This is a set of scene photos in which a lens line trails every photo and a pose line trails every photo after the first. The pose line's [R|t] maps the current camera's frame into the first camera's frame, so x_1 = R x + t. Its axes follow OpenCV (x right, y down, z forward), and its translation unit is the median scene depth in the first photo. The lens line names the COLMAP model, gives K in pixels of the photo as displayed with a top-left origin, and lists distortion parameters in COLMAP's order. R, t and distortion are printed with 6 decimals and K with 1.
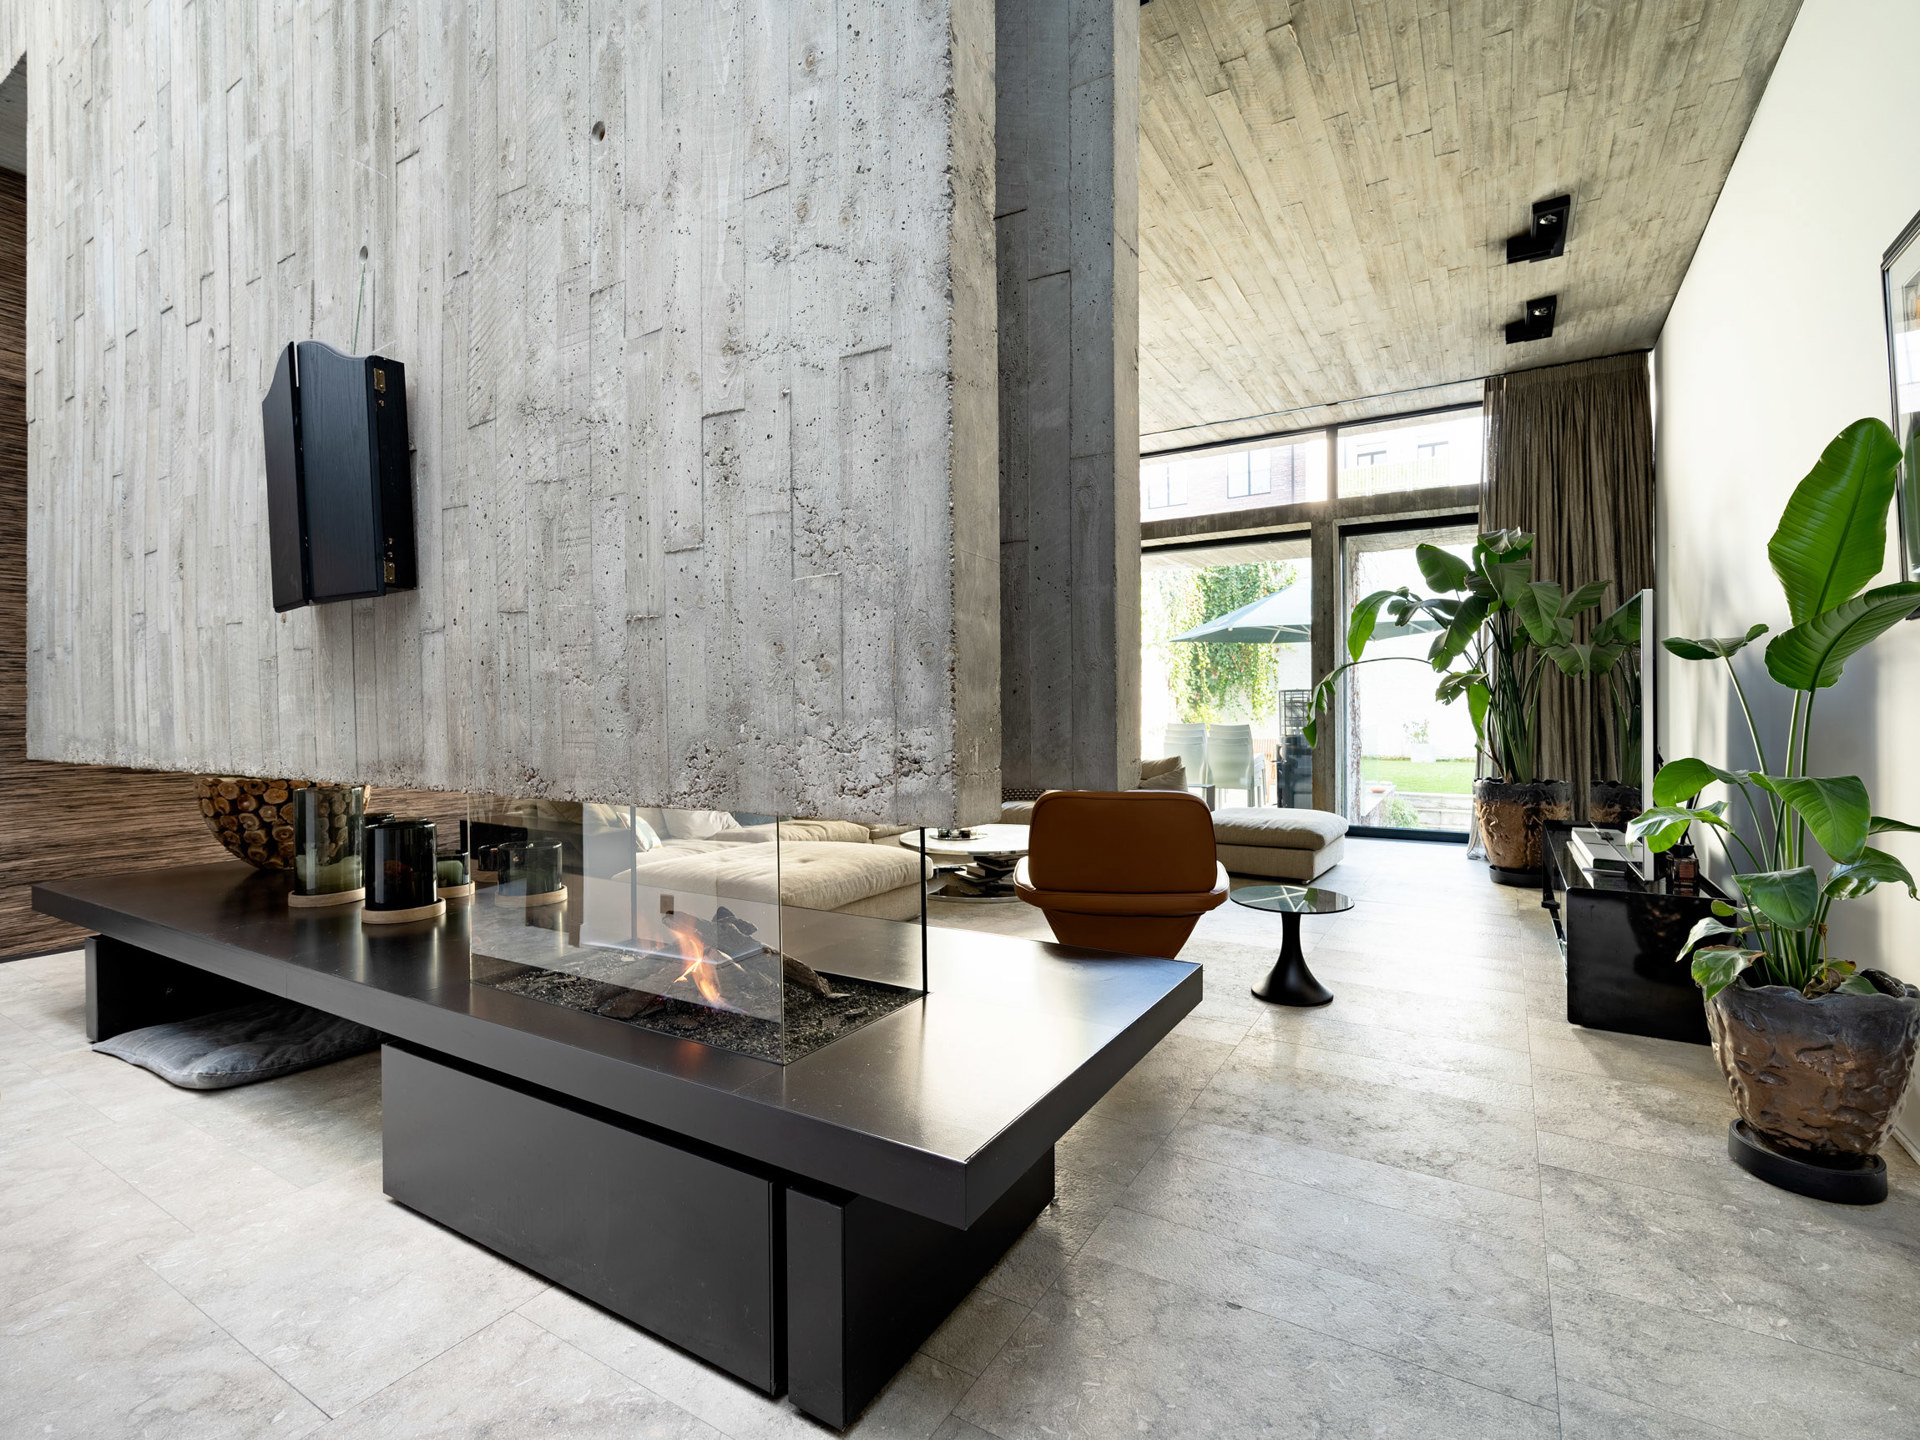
lens RADIAL K [[875.1, 0, 976.7], [0, 875.1, 716.2], [0, 0, 1]] dist [0.004187, -0.000446]
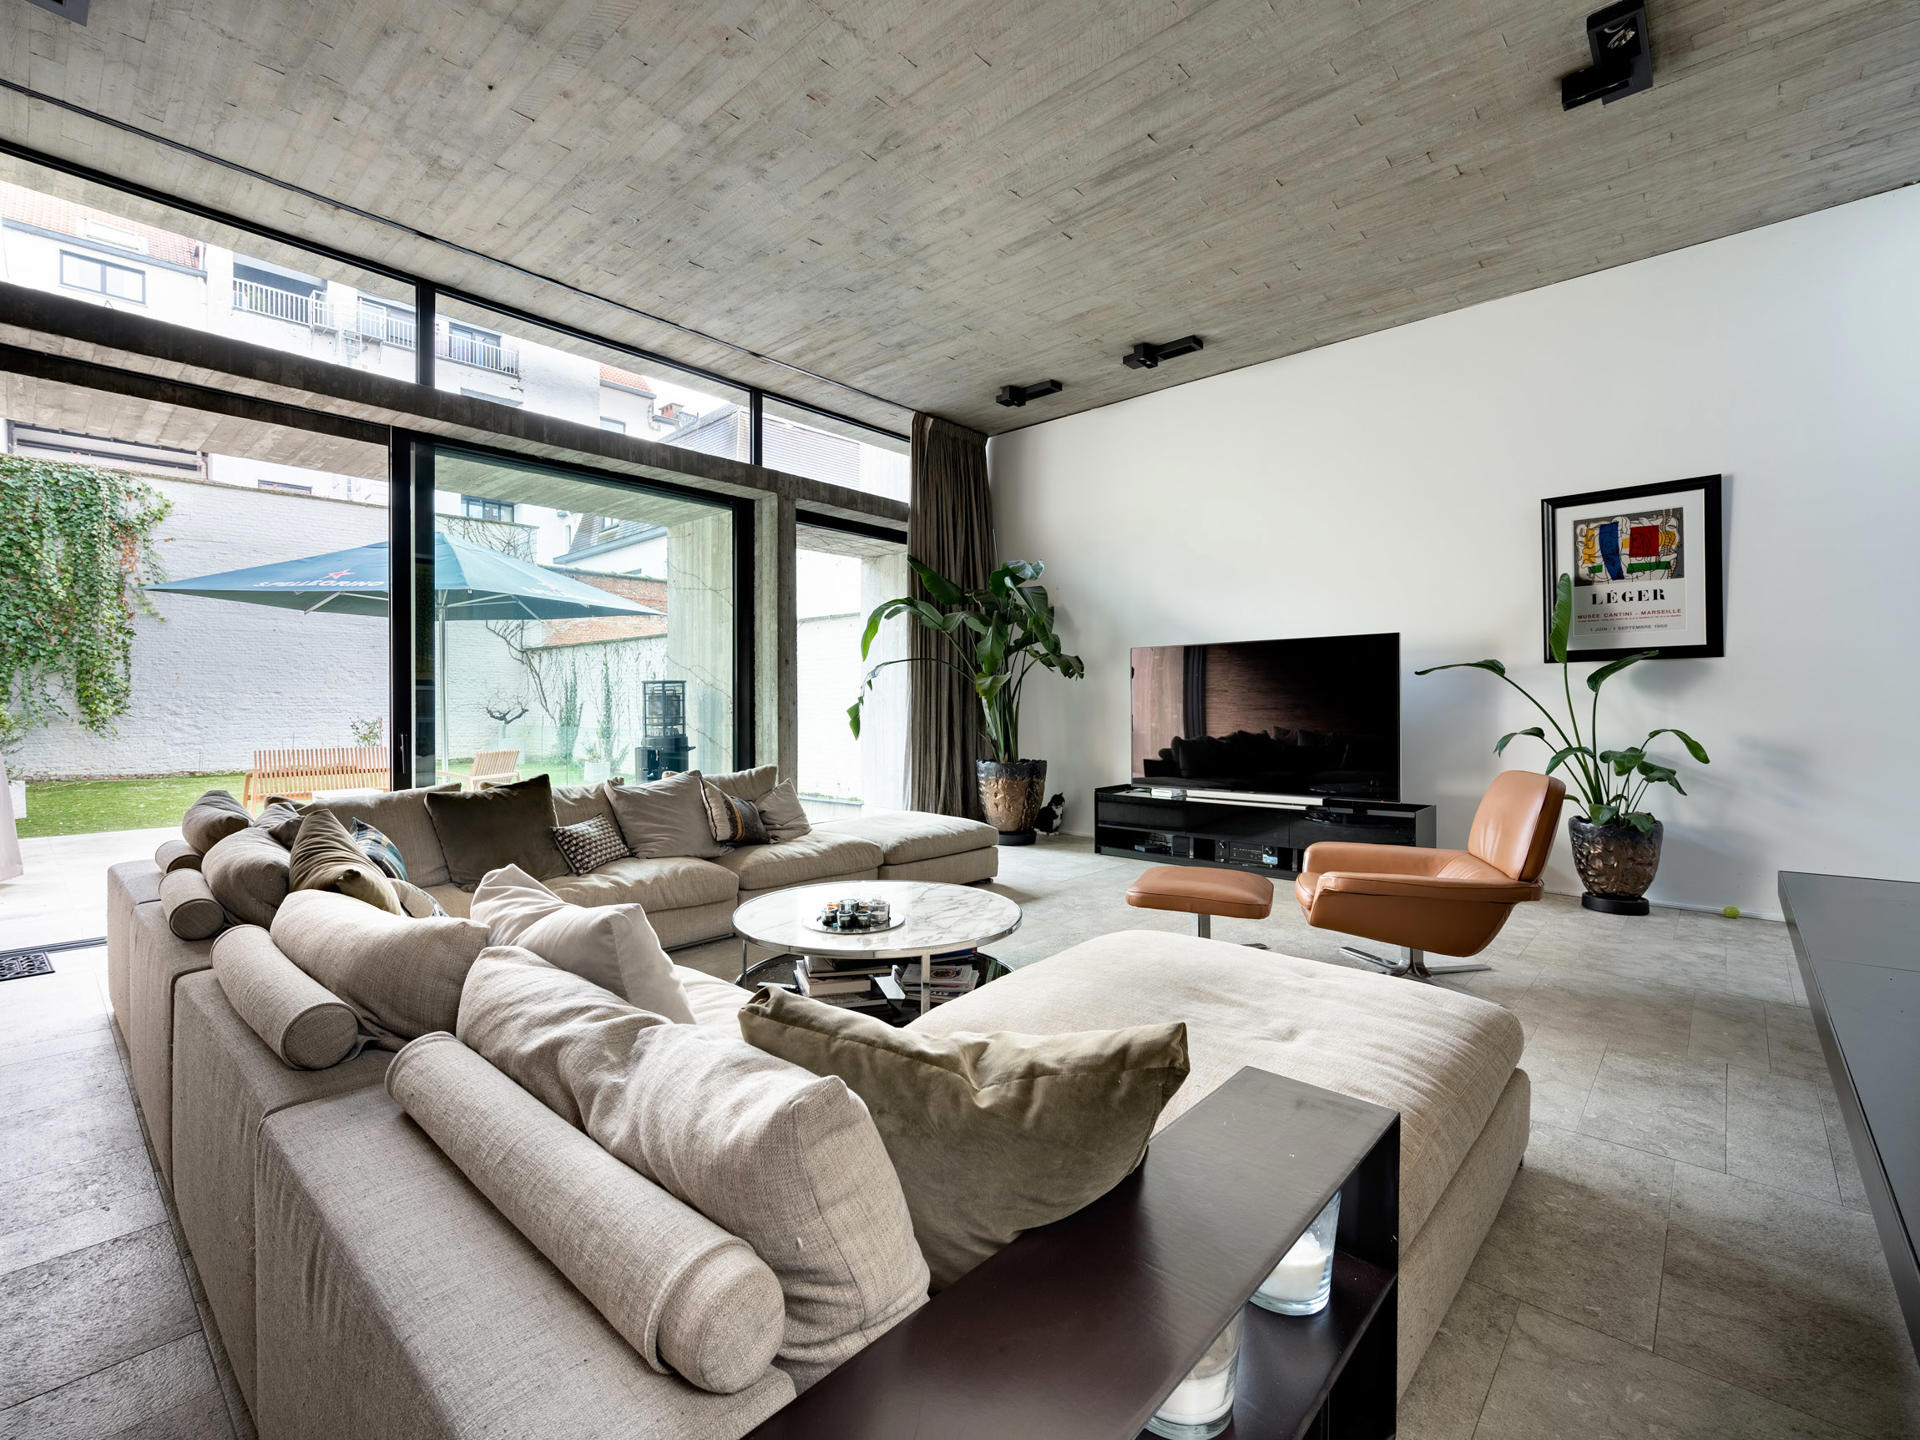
lens RADIAL K [[875.1, 0, 976.7], [0, 875.1, 707.4], [0, 0, 1]] dist [0.004187, -0.000446]
pose [[0.184971, 0.004391, 0.982734, -2.210462], [0.008685, 0.999944, -0.006102, 0.011801], [-0.982706, 0.009664, 0.184922, 3.108767]]
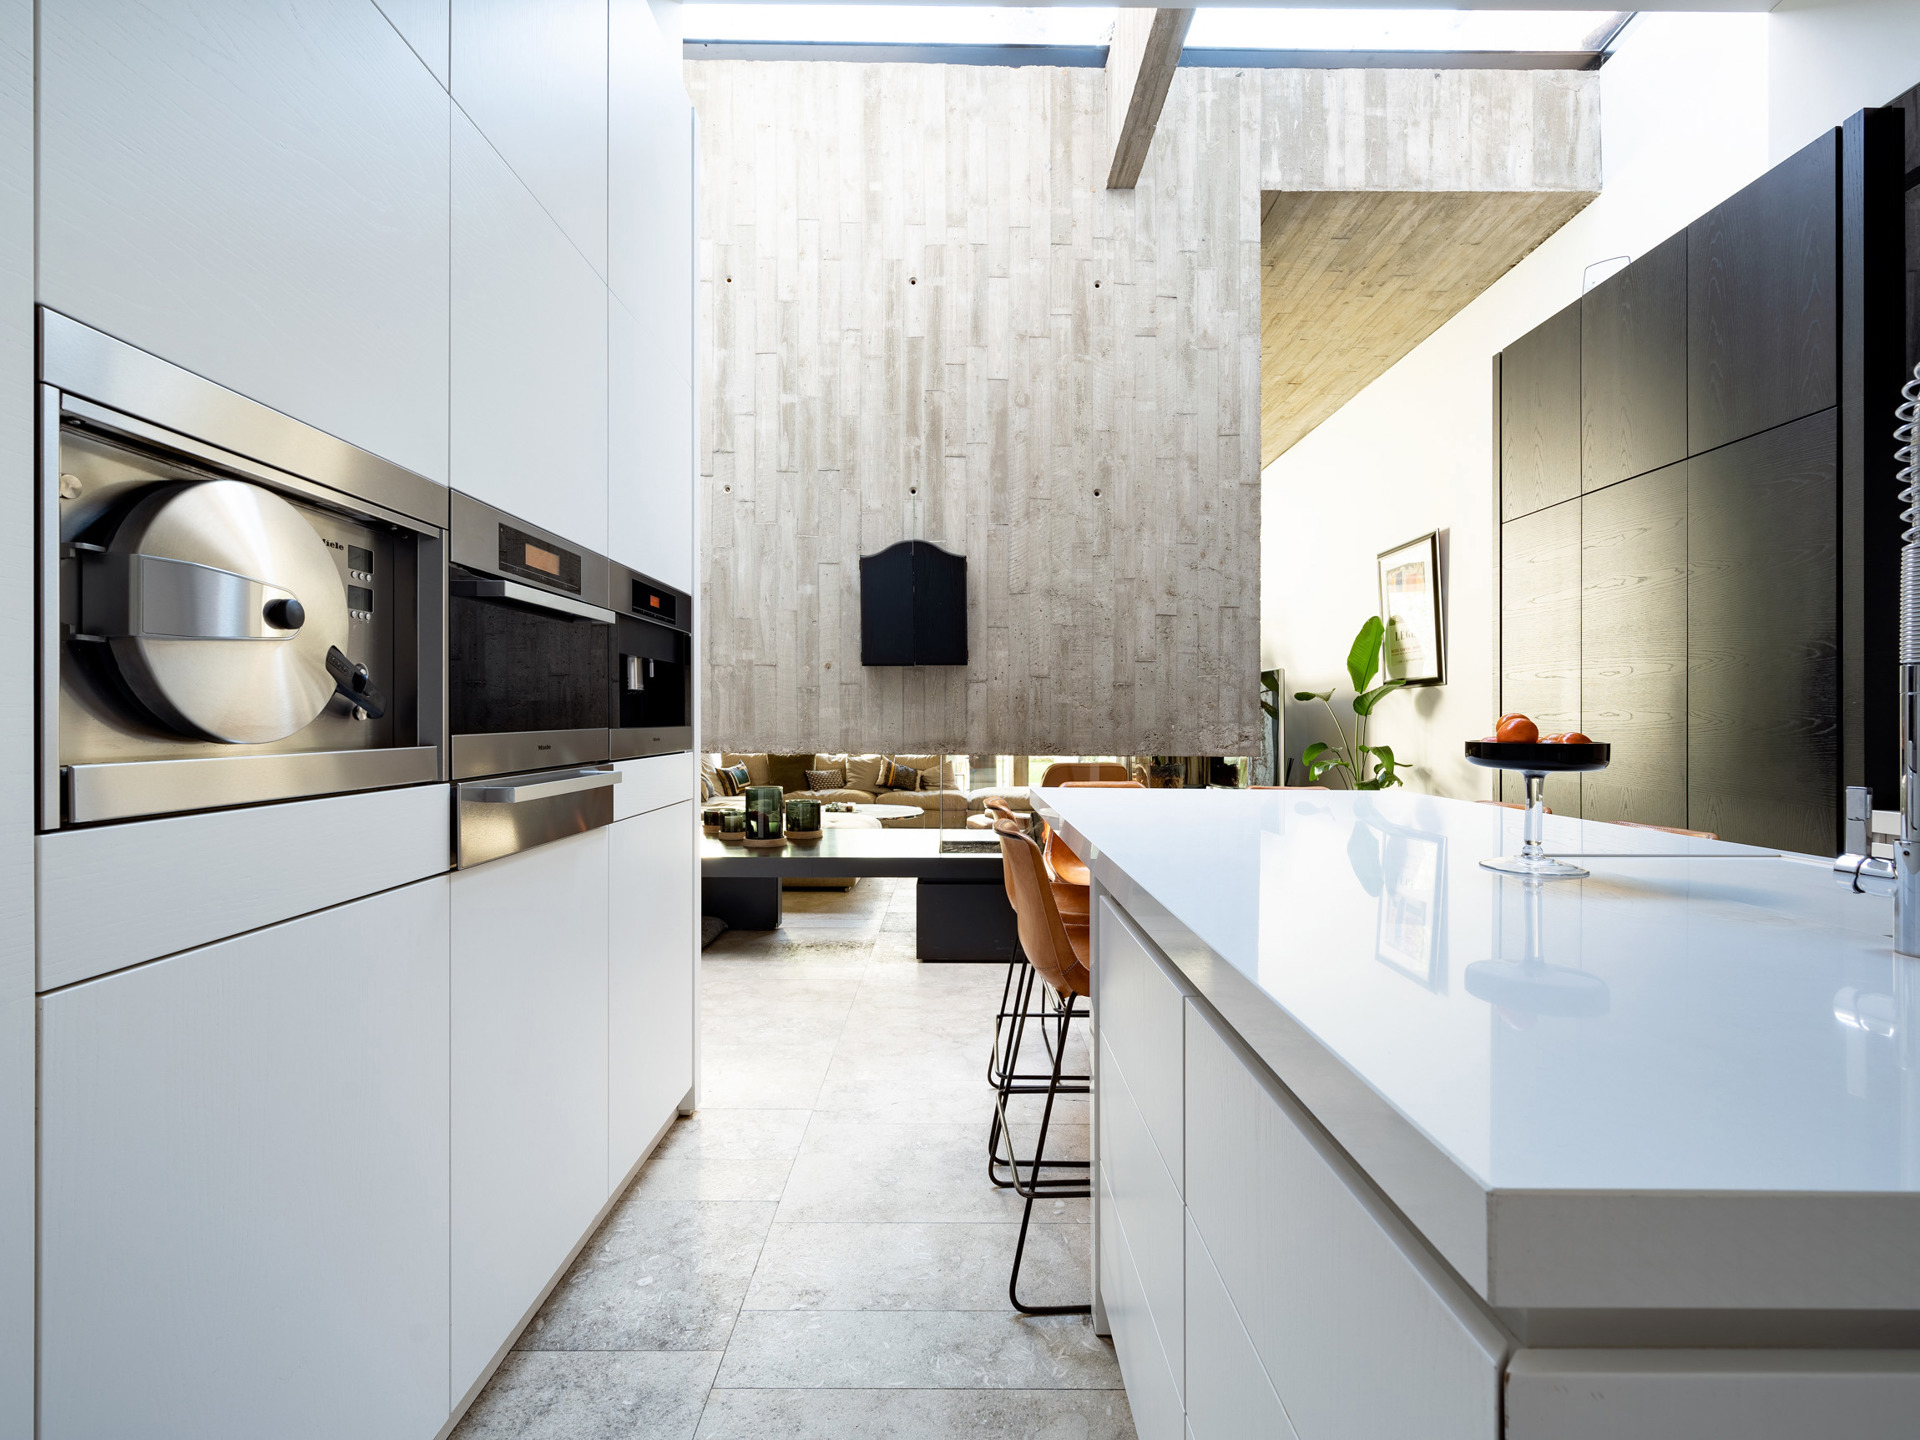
lens RADIAL K [[875.1, 0, 957.2], [0, 875.1, 716.5], [0, 0, 1]] dist [0.004187, -0.000446]
pose [[0.868286, 0.011196, 0.495938, -2.102138], [-0.006447, 0.999916, -0.011287, 0.017230], [-0.496022, 0.006603, 0.868285, -1.035244]]
